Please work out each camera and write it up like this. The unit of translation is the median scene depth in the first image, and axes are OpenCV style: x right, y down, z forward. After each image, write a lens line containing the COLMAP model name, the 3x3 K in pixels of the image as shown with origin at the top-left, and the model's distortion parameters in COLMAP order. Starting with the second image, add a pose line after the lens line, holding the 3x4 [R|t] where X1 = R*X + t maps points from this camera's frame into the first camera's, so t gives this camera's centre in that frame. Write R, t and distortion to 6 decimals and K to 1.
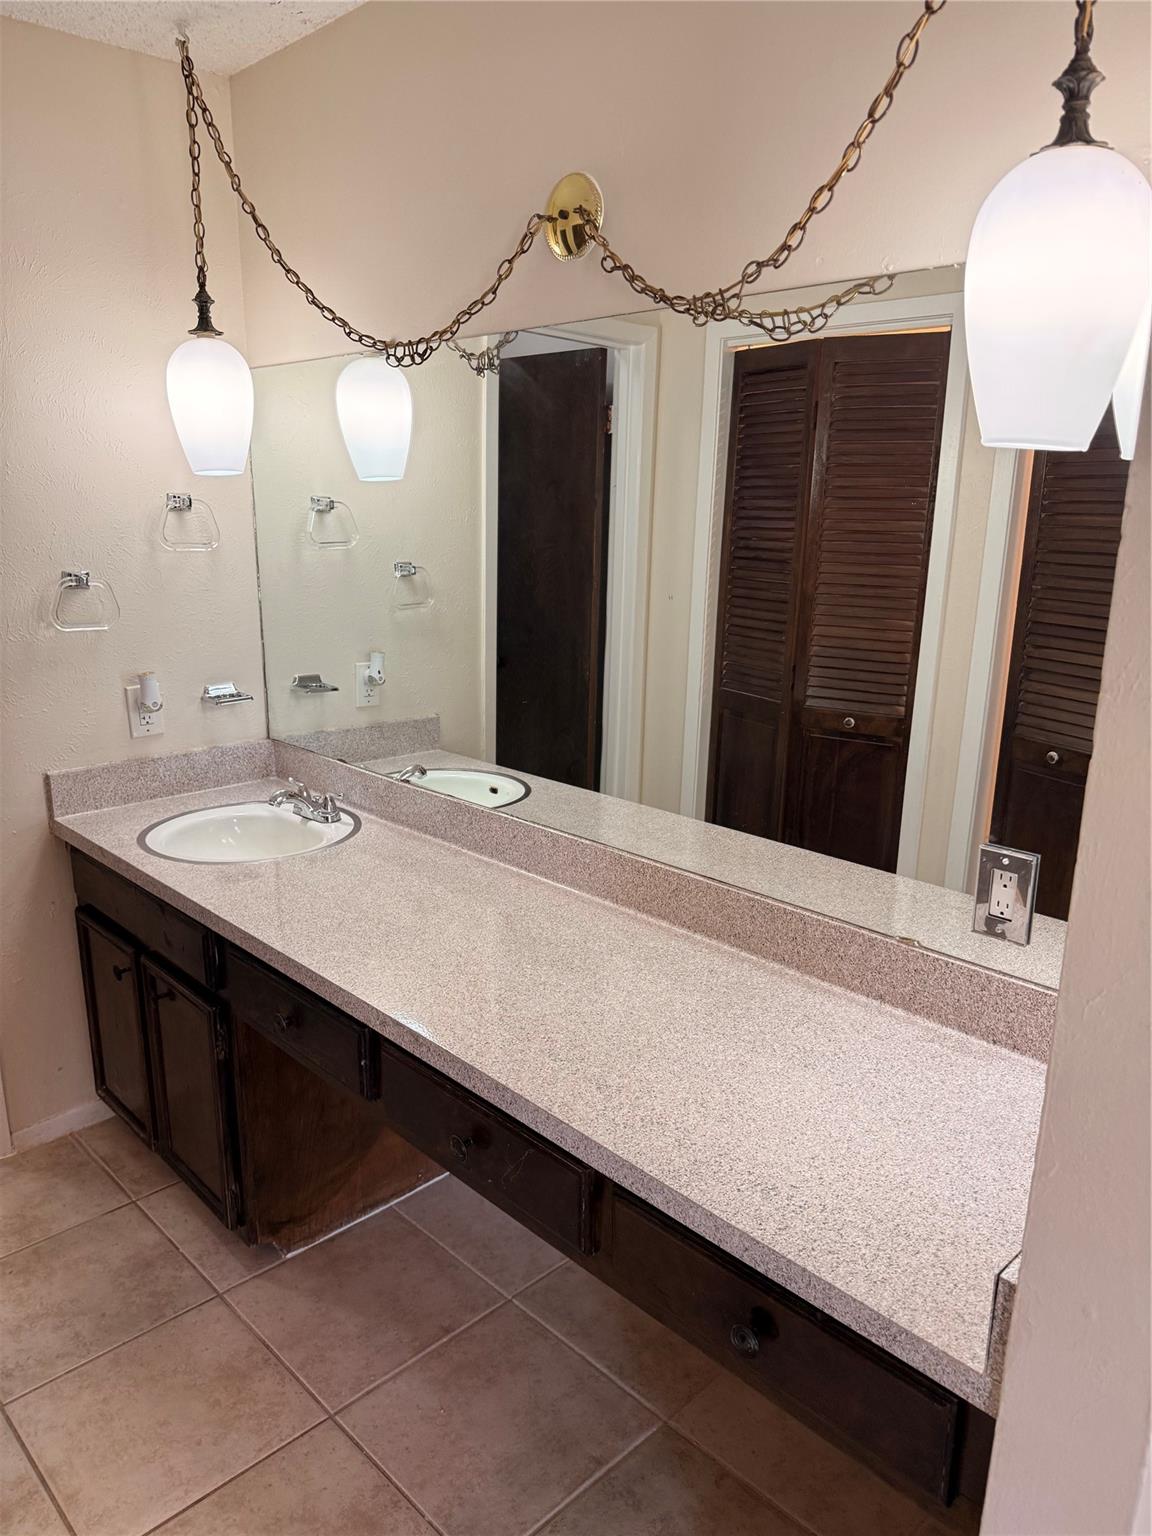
lens RADIAL K [[1079.9, 0, 571.6], [0, 1079.9, 769.8], [0, 0, 1]] dist [0.031835, -0.052799]
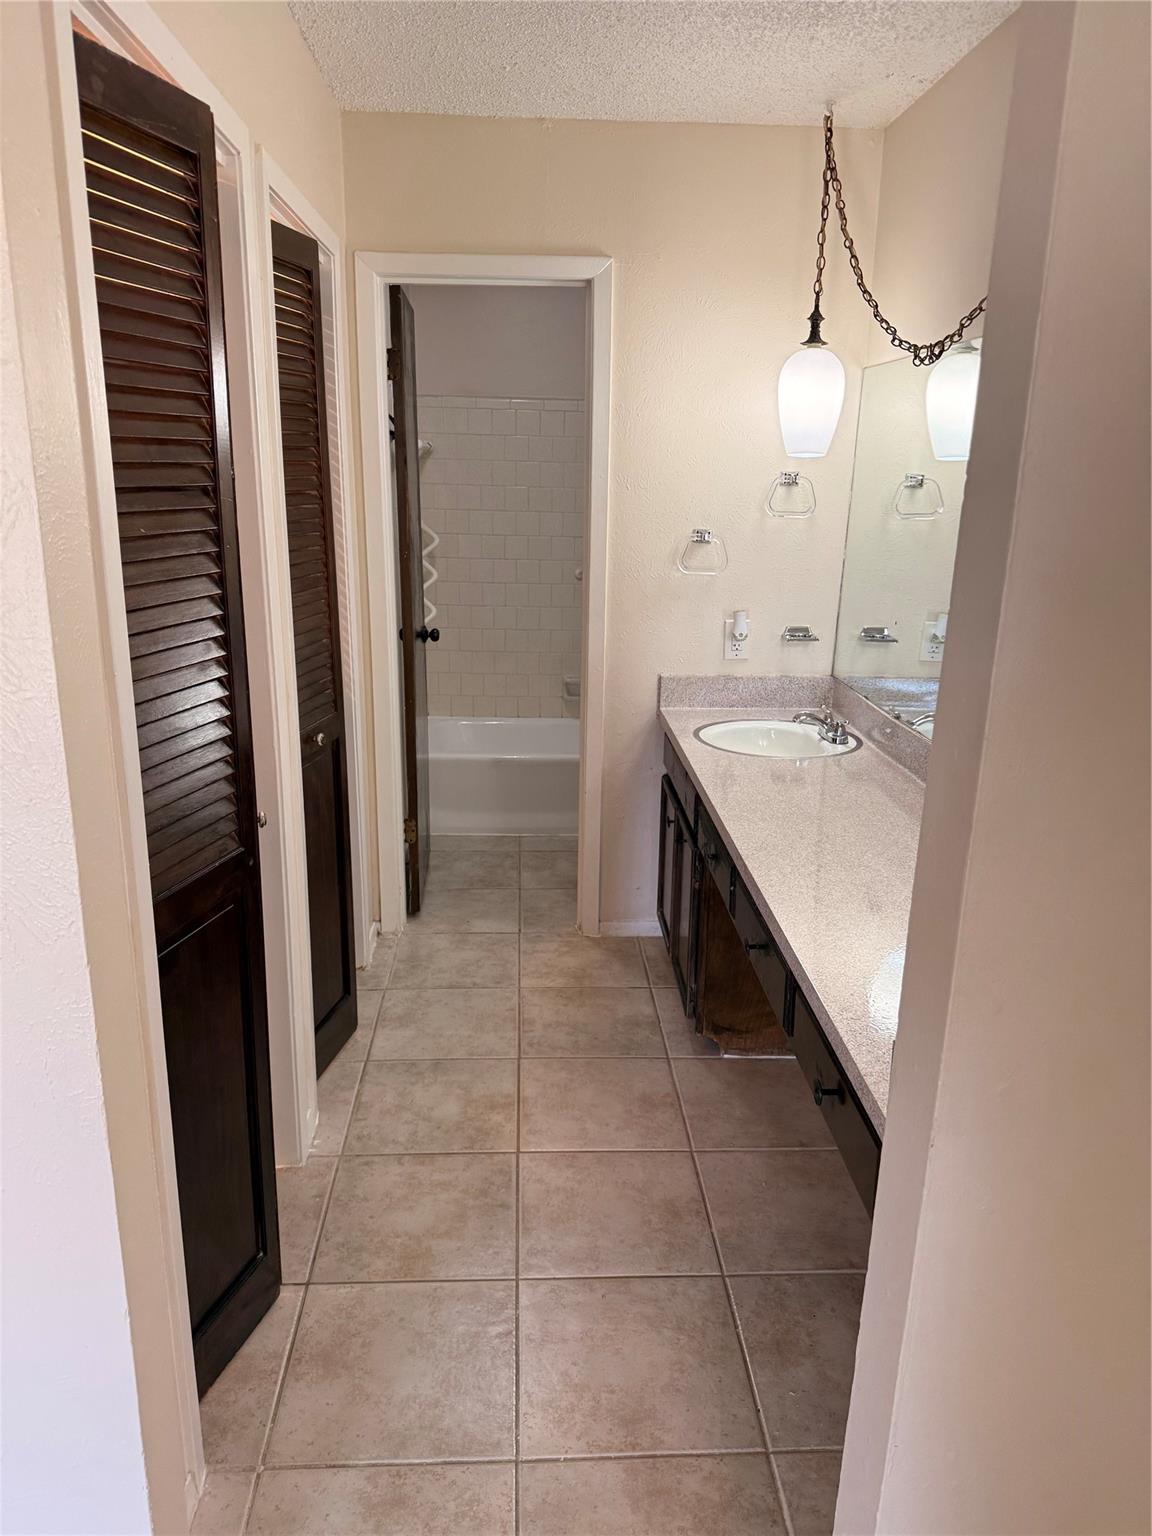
lens RADIAL K [[1079.9, 0, 567.8], [0, 1079.9, 780.0], [0, 0, 1]] dist [0.031835, -0.052799]
pose [[0.739284, 0.188700, -0.646414, 0.364250], [-0.170002, 0.981141, 0.091987, 0.029160], [0.651582, 0.041888, 0.757421, -0.126384]]
